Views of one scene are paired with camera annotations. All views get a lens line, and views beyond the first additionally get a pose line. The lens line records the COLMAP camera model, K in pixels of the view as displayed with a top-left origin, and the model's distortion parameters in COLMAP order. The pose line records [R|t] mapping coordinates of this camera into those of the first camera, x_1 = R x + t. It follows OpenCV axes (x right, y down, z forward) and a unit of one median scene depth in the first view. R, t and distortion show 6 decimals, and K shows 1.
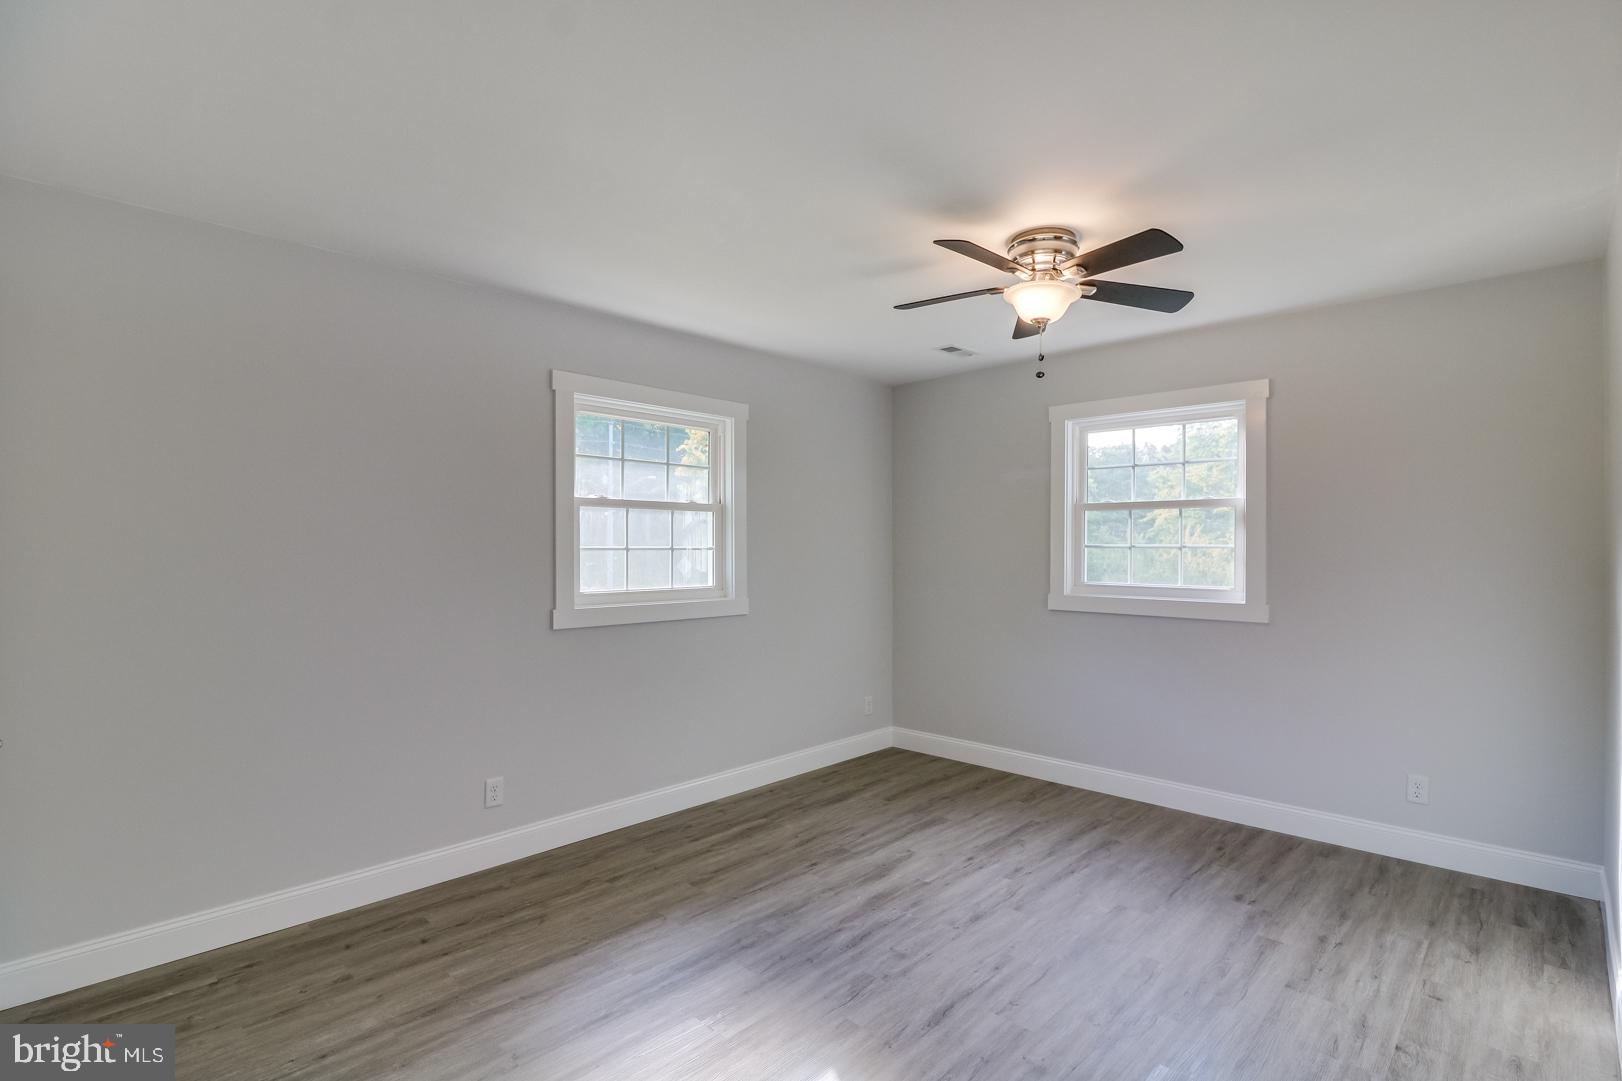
lens RADIAL K [[783.6, 0, 811.0], [0, 783.6, 540.5], [0, 0, 1]] dist [0.001316, -0.000144]
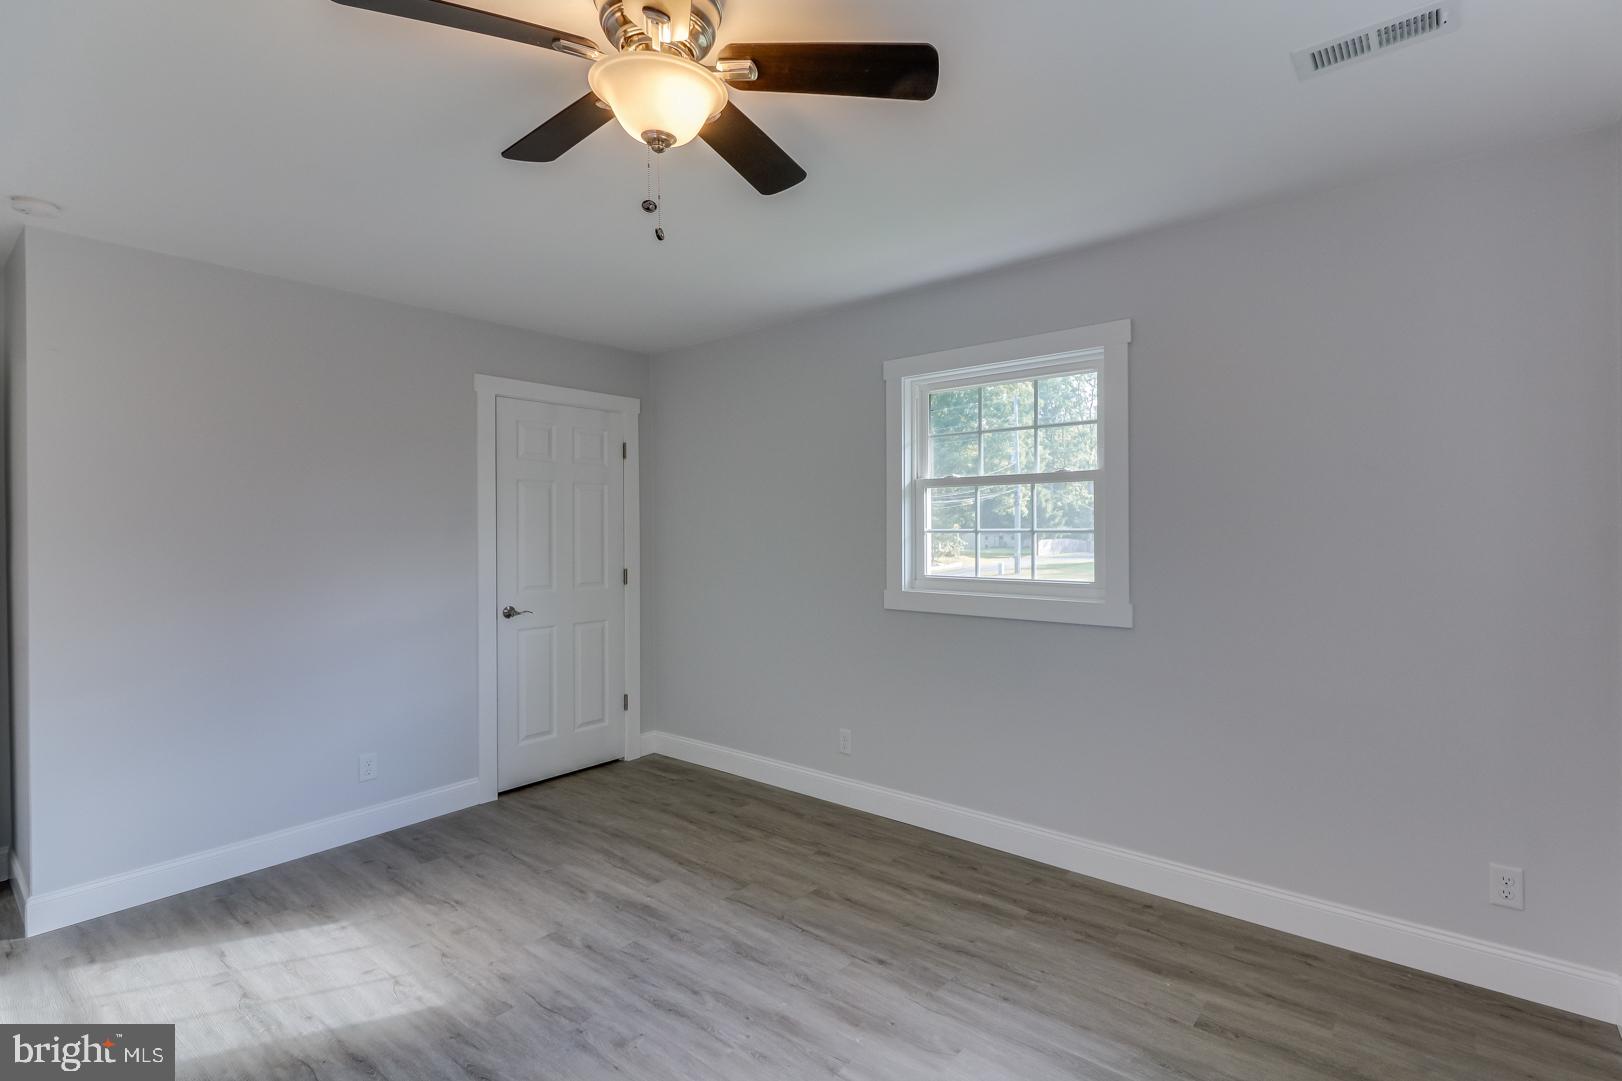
lens RADIAL K [[718.8, 0, 807.4], [0, 718.8, 533.2], [0, 0, 1]] dist [0.002349, 0.000292]
pose [[0.103737, 0.006537, -0.994583, 0.618304], [0.012073, 0.999896, 0.007832, 0.003196], [0.994531, -0.012820, 0.103647, 0.801646]]
